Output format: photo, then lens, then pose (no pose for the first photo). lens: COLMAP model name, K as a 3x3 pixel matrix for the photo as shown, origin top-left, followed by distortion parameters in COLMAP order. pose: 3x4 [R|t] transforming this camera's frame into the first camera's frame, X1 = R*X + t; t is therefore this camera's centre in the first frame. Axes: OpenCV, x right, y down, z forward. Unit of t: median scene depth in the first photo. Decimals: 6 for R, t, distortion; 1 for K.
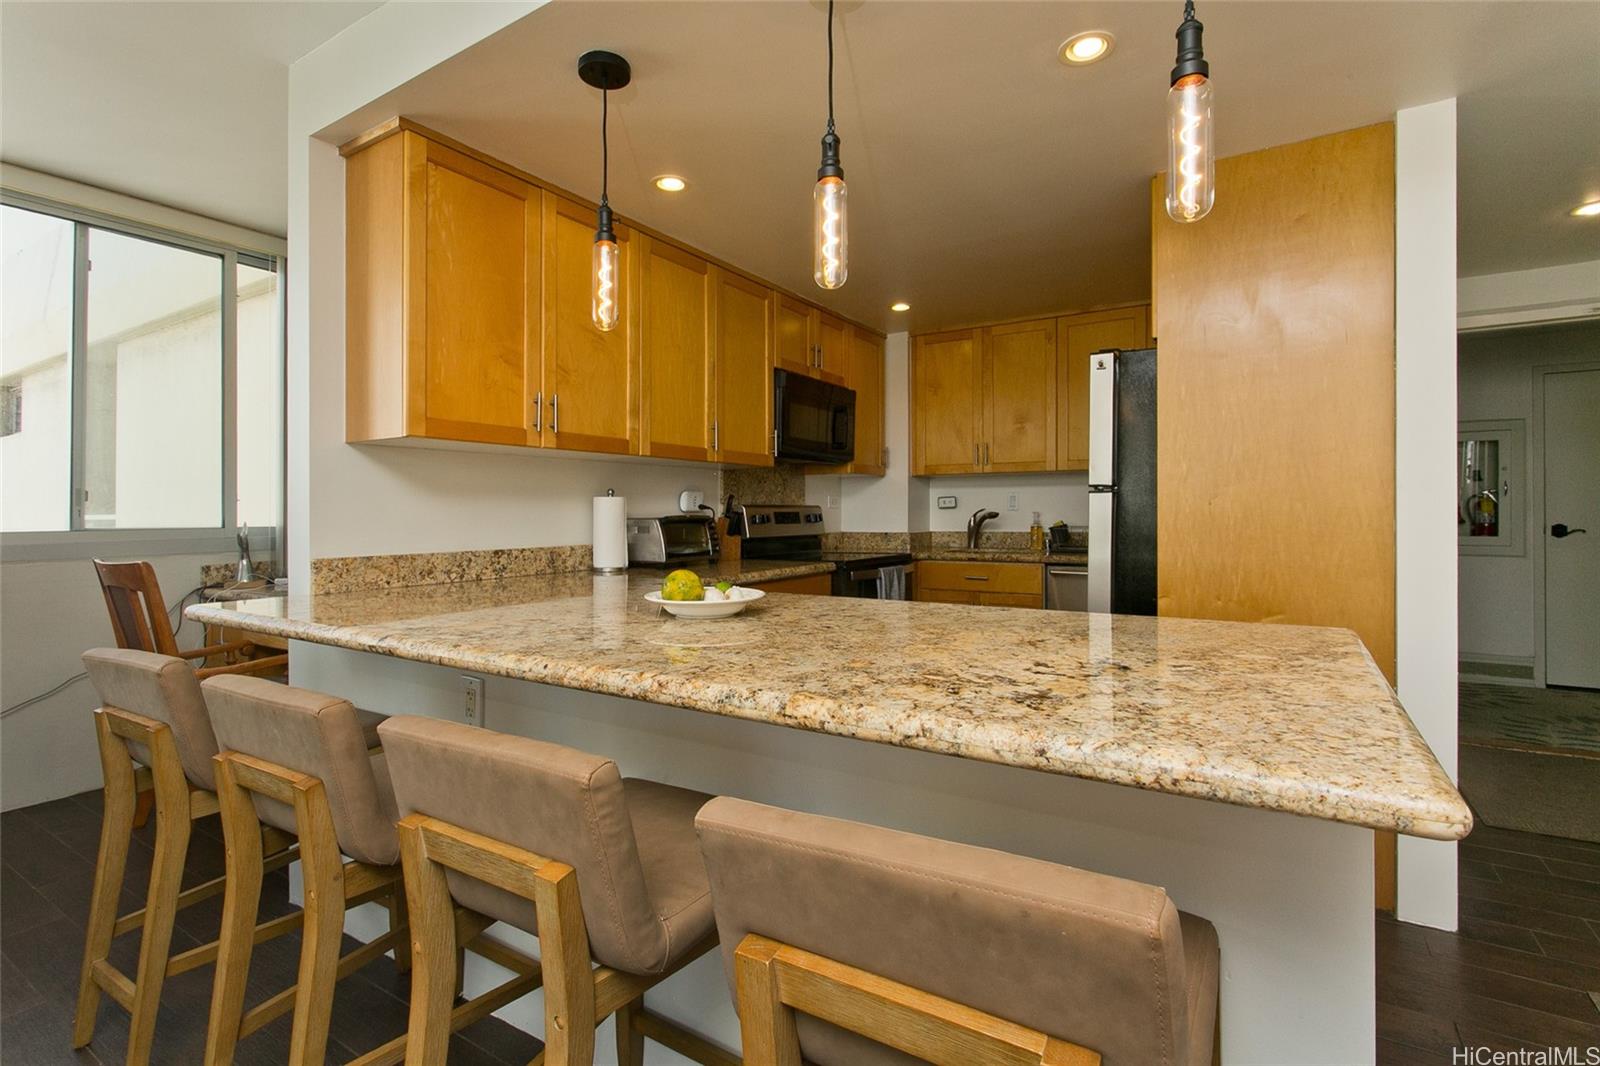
lens RADIAL K [[753.1, 0, 803.9], [0, 753.1, 536.3], [0, 0, 1]] dist [0.002371, 0.001552]
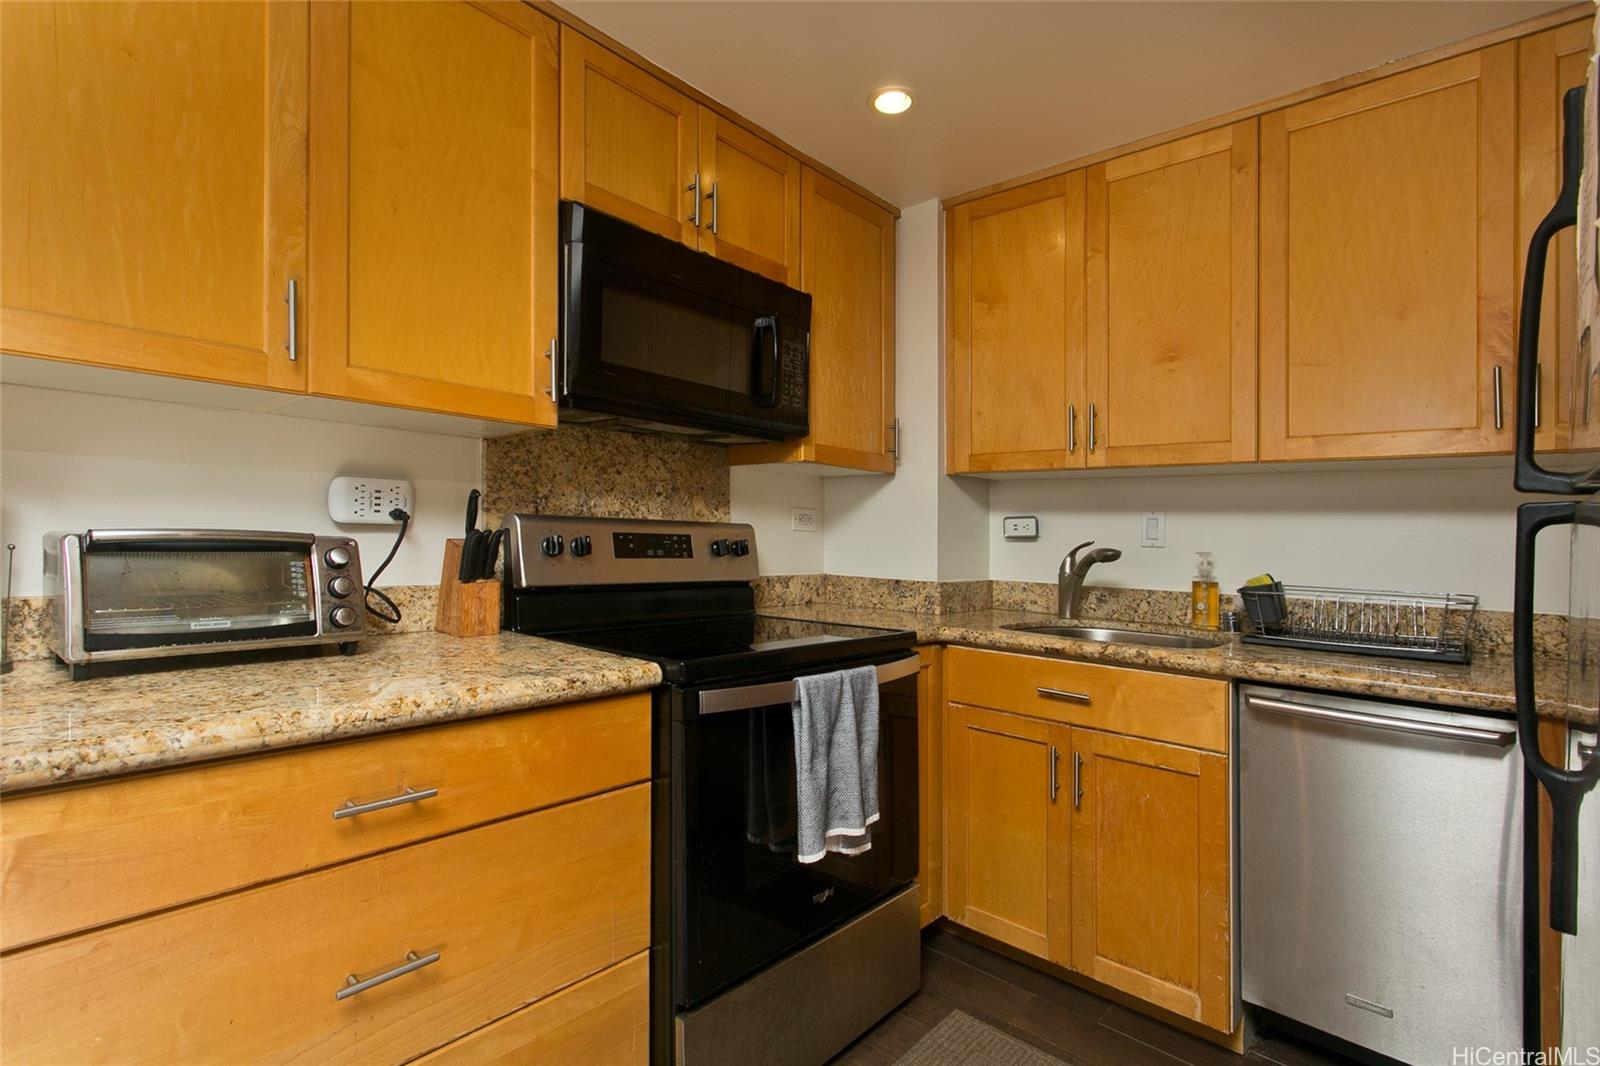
lens RADIAL K [[753.1, 0, 779.7], [0, 753.1, 506.3], [0, 0, 1]] dist [0.002371, 0.001552]
pose [[0.982053, 0.025591, -0.186863, 0.166049], [-0.039442, 0.996712, -0.070783, -0.021125], [0.184437, 0.076883, 0.979833, 0.601031]]
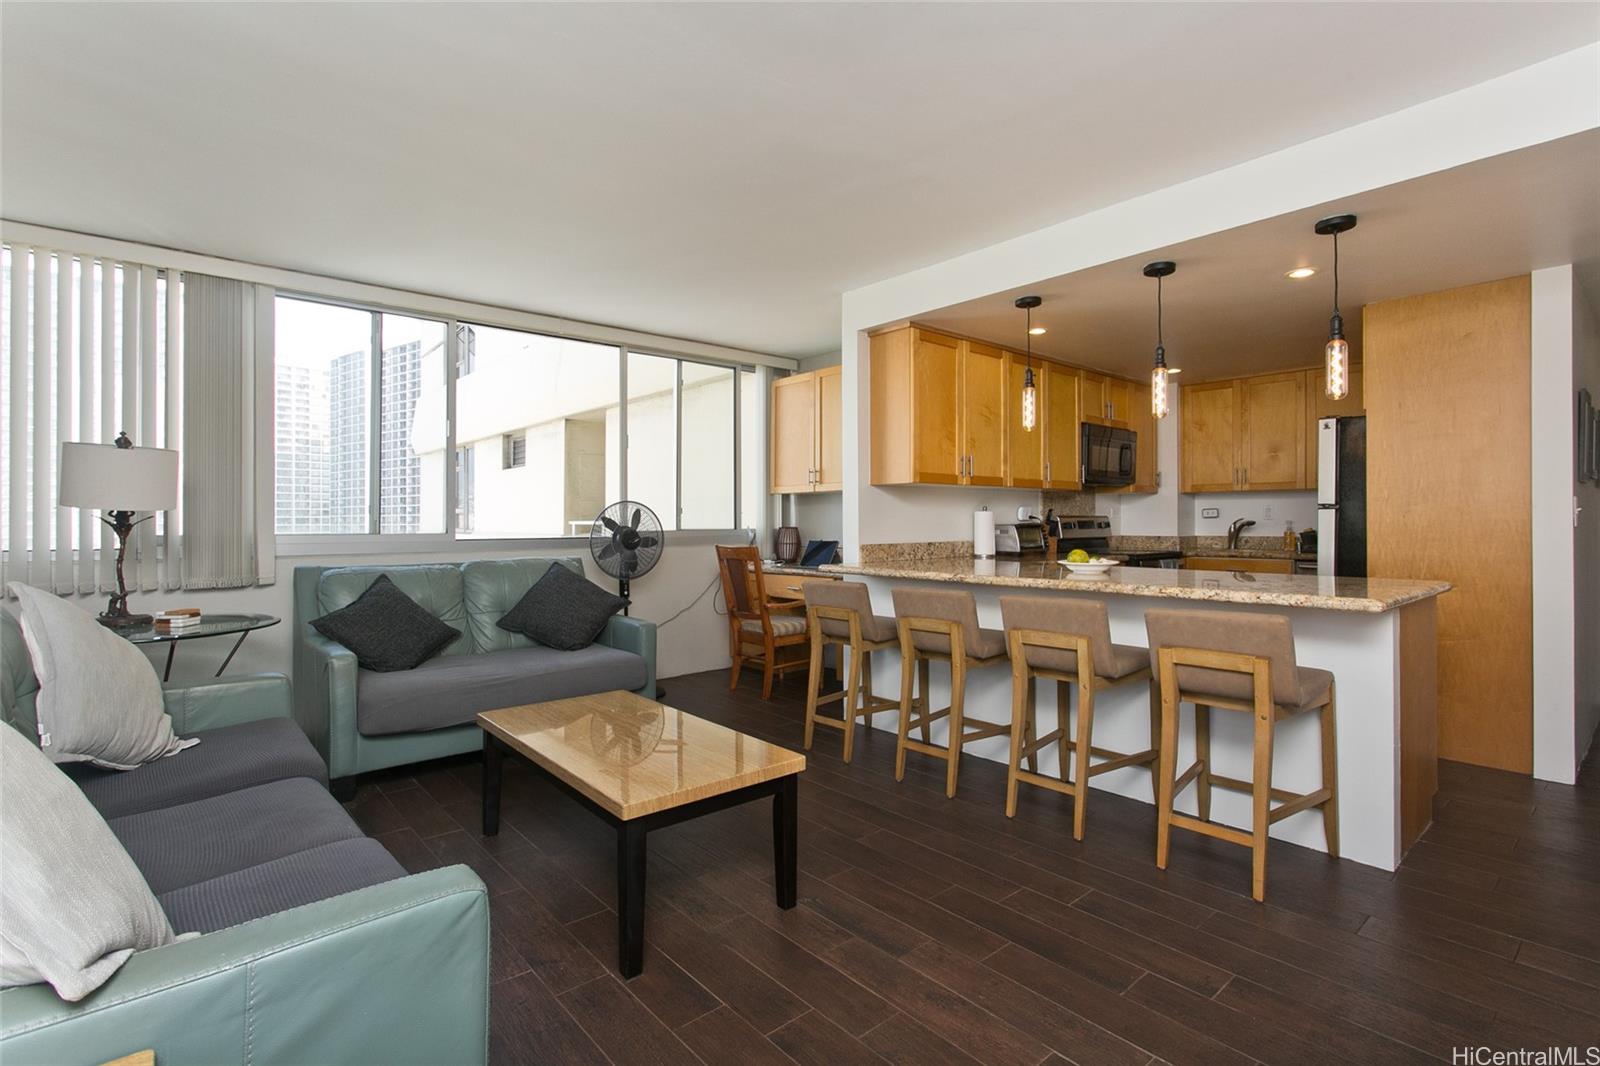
lens RADIAL K [[753.1, 0, 809.4], [0, 753.1, 526.0], [0, 0, 1]] dist [0.002371, 0.001552]
pose [[0.958182, 0.004133, -0.286129, -0.129042], [-0.010514, 0.999729, -0.020770, 0.014545], [0.285966, 0.022910, 0.957966, -0.564976]]
